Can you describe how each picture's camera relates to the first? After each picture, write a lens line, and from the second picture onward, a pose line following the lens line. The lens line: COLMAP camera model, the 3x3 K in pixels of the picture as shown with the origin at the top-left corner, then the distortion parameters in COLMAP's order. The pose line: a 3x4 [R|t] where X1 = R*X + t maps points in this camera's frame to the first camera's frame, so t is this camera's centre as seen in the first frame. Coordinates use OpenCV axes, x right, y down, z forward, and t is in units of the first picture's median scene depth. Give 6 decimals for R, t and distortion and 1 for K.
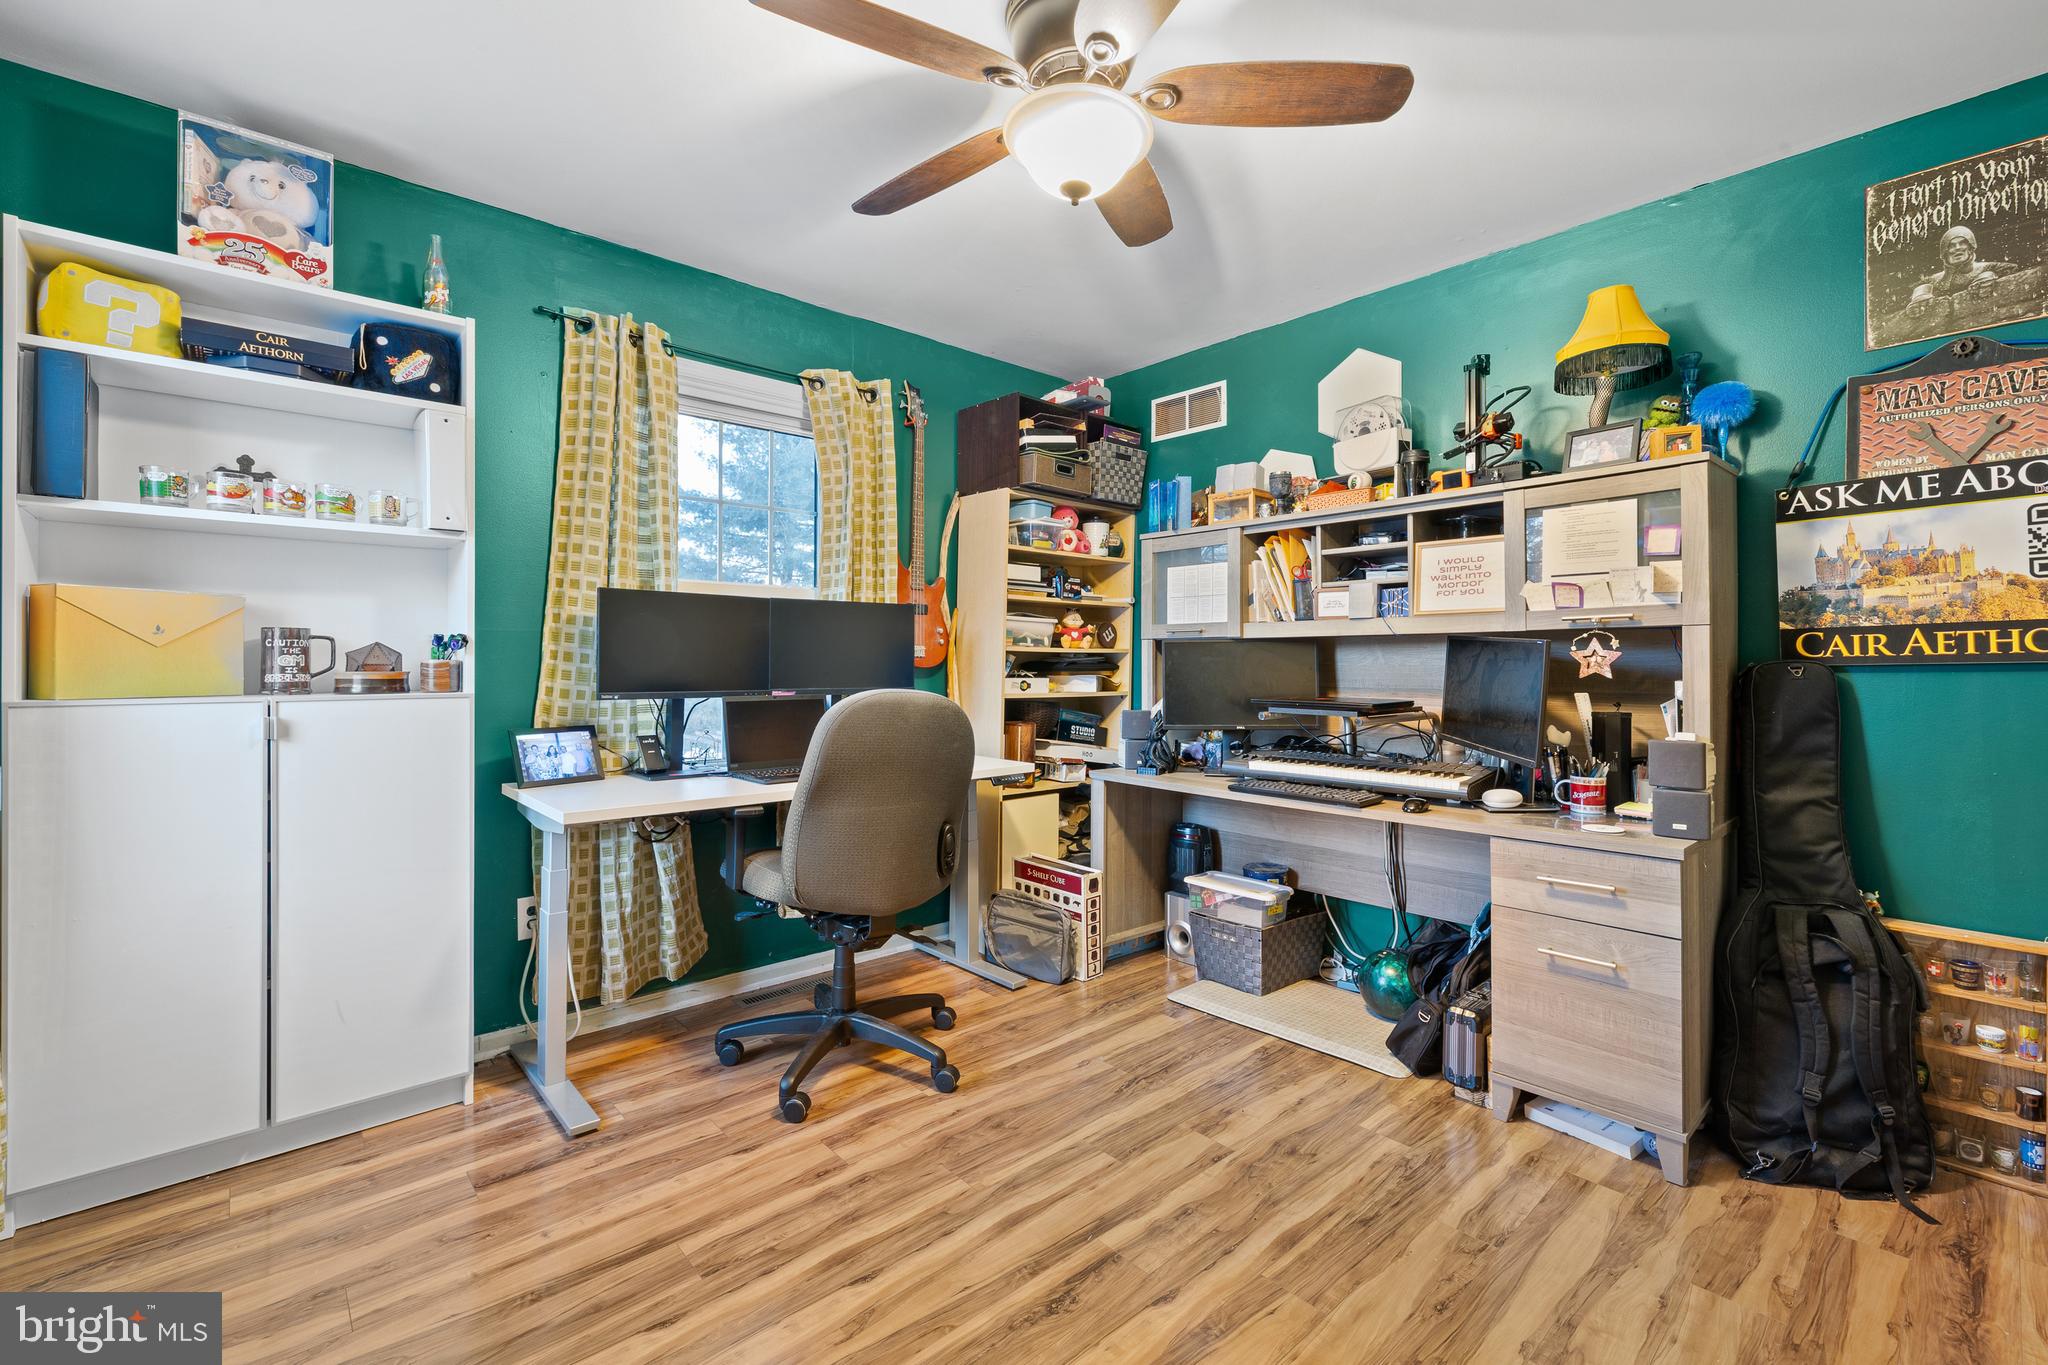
lens RADIAL K [[875.8, 0, 1021.6], [0, 875.8, 666.0], [0, 0, 1]] dist [0.000490, 0.000538]
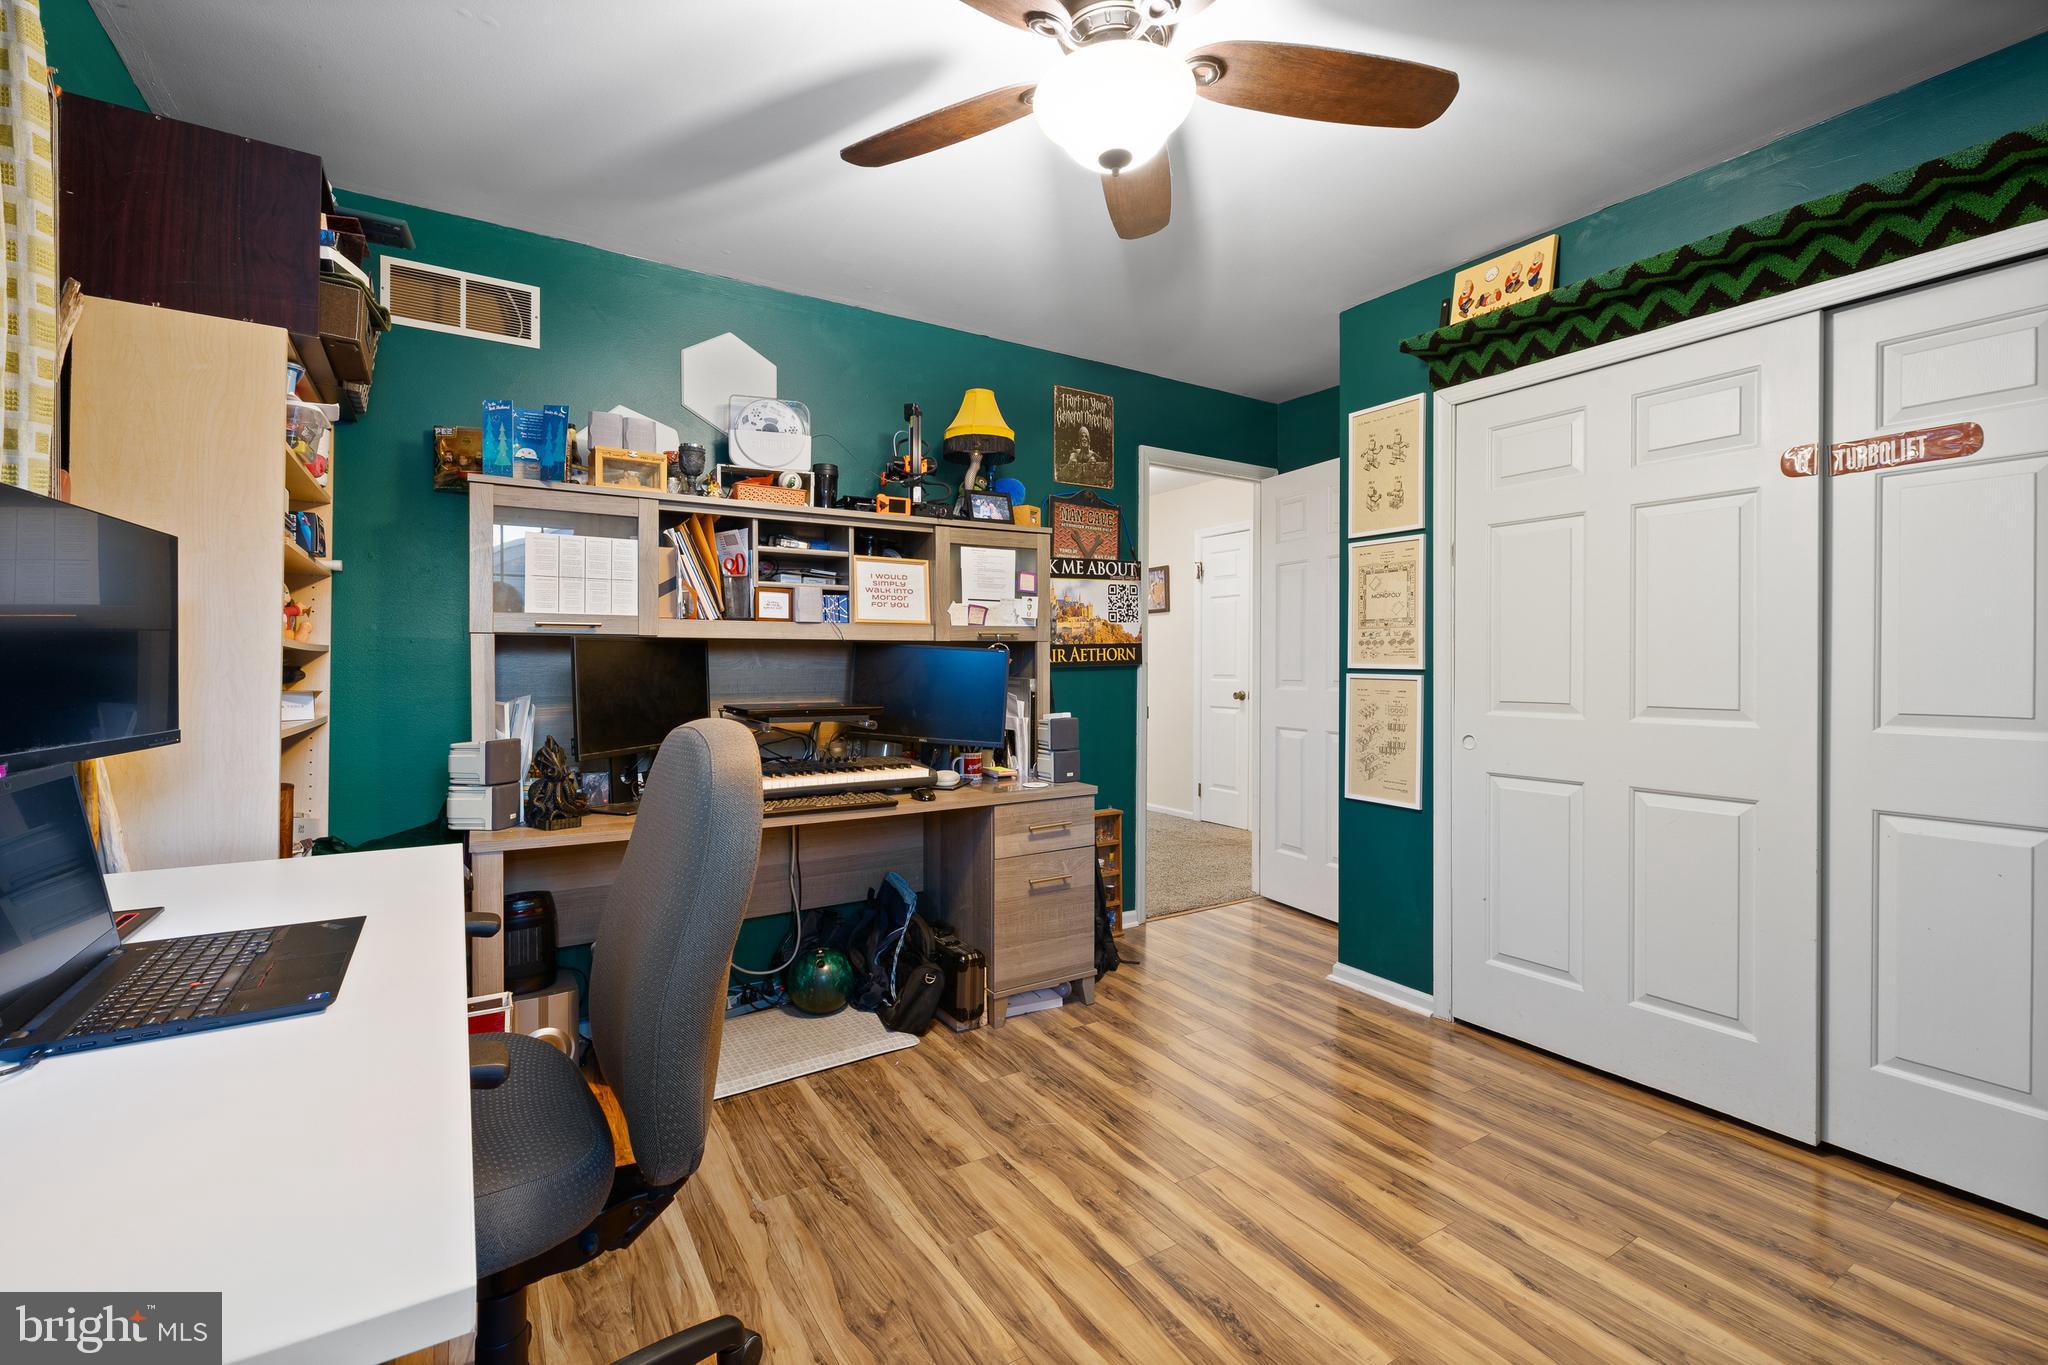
lens RADIAL K [[875.8, 0, 1025.5], [0, 875.8, 672.1], [0, 0, 1]] dist [0.000490, 0.000538]
pose [[0.169339, -0.010833, 0.985498, -0.714543], [0.004712, 0.999937, 0.010183, -0.009348], [-0.985547, 0.002919, 0.169379, 0.770489]]
